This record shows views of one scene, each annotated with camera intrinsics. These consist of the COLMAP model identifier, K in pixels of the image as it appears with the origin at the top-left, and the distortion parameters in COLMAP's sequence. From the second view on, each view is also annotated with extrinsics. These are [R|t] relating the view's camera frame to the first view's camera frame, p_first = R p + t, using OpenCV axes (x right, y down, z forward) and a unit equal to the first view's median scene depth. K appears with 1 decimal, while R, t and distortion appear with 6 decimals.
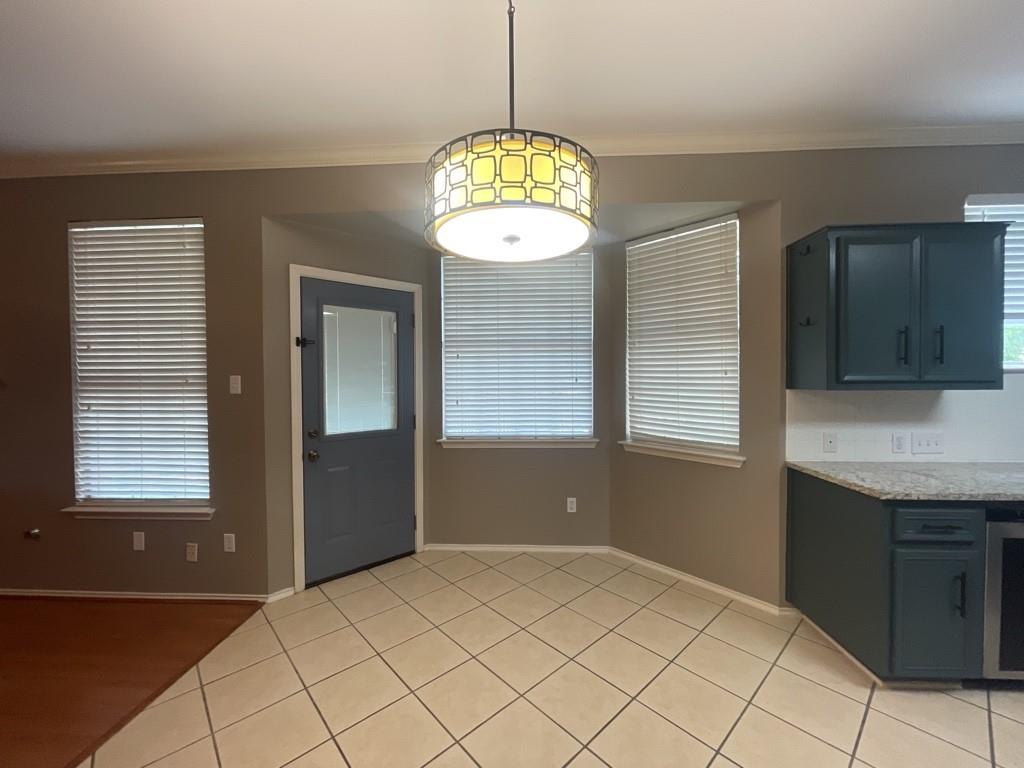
lens RADIAL K [[412.5, 0, 508.6], [0, 412.5, 386.3], [0, 0, 1]] dist [-0.001806, -0.000344]
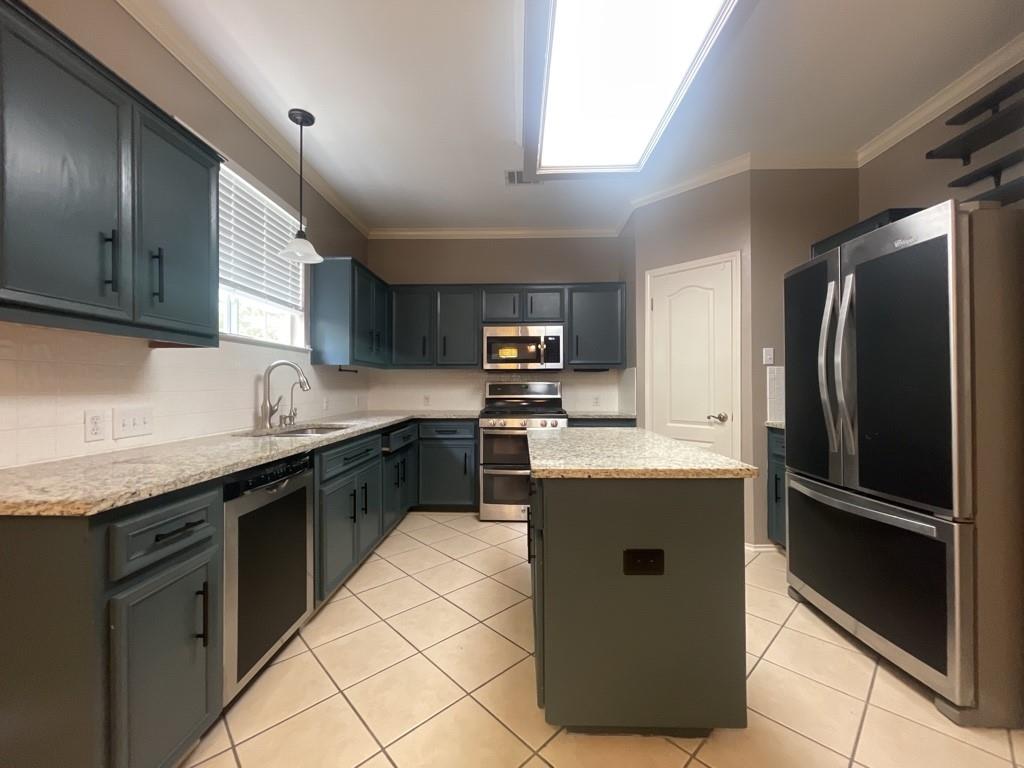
lens RADIAL K [[414.0, 0, 505.1], [0, 414.0, 384.4], [0, 0, 1]] dist [-0.000090, 0.000331]
pose [[-0.017794, 0.009779, 0.999794, 0.246410], [0.022619, 0.999700, -0.009376, 0.083420], [-0.999586, 0.022447, -0.018010, 0.319274]]
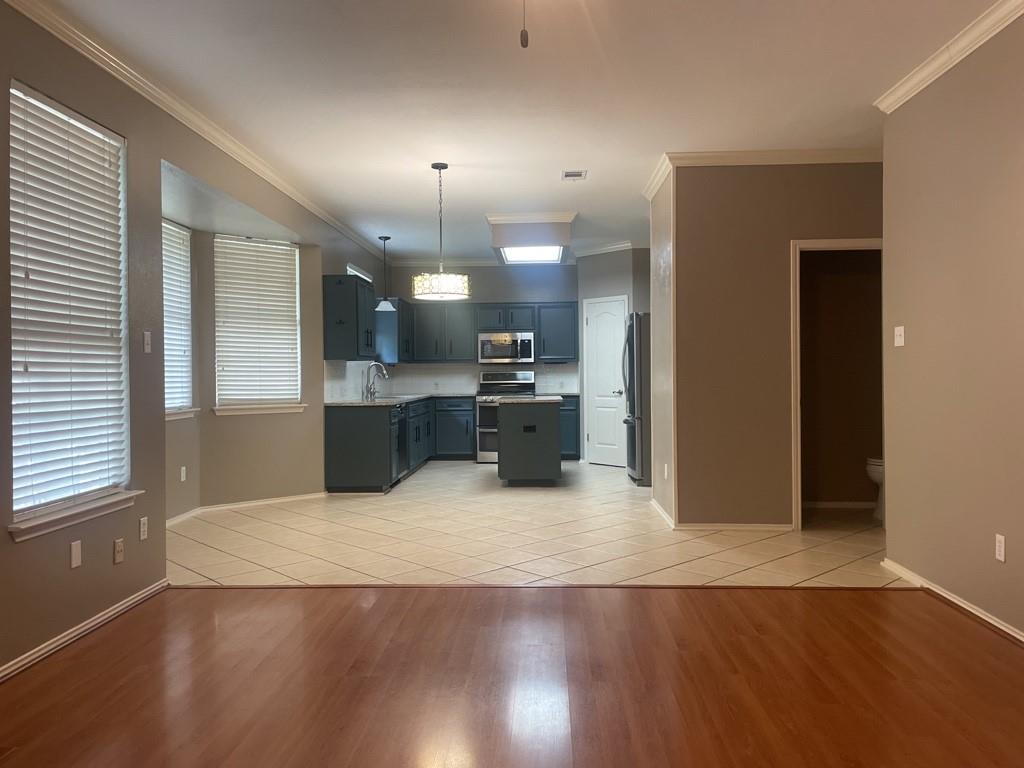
lens RADIAL K [[782.5, 0, 516.4], [0, 782.5, 374.6], [0, 0, 1]] dist [0.040821, -0.000725]
pose [[-0.019741, 0.003010, 0.999801, -2.311437], [0.030185, 0.999541, -0.002413, 0.088989], [-0.999349, 0.030132, -0.019823, 0.255158]]
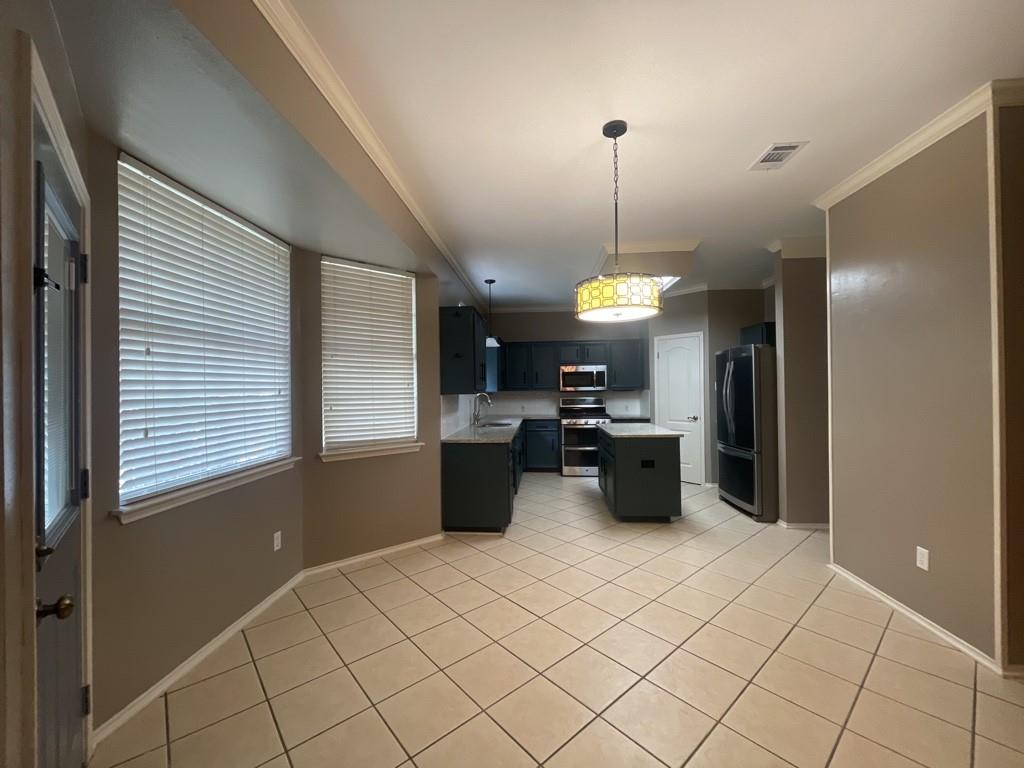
lens RADIAL K [[414.0, 0, 505.1], [0, 414.0, 384.4], [0, 0, 1]] dist [-0.000090, 0.000331]
pose [[0.031517, 0.011200, 0.999440, -0.855033], [0.032172, 0.999408, -0.012214, -0.006275], [-0.998985, 0.032539, 0.031138, 0.633071]]
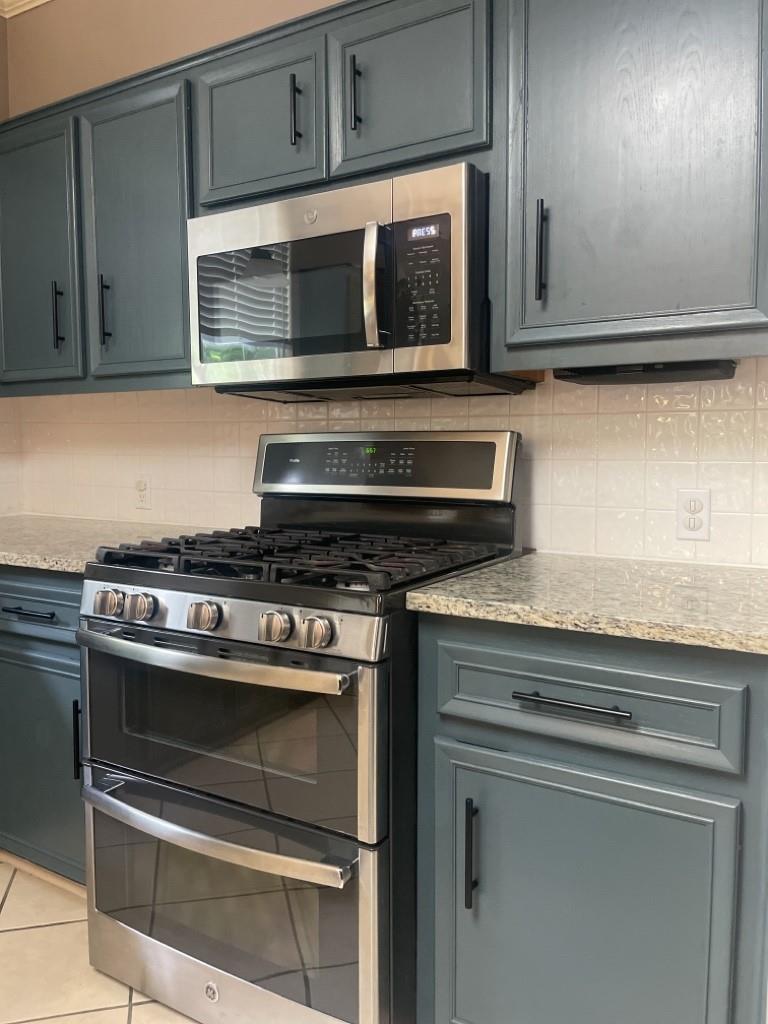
lens RADIAL K [[782.5, 0, 384.0], [0, 782.5, 512.0], [0, 0, 1]] dist [0.040821, -0.000725]
pose [[0.470054, -0.073302, 0.879589, 1.162397], [0.019864, 0.997172, 0.072486, 0.082044], [-0.882414, -0.016600, 0.470181, -0.146588]]
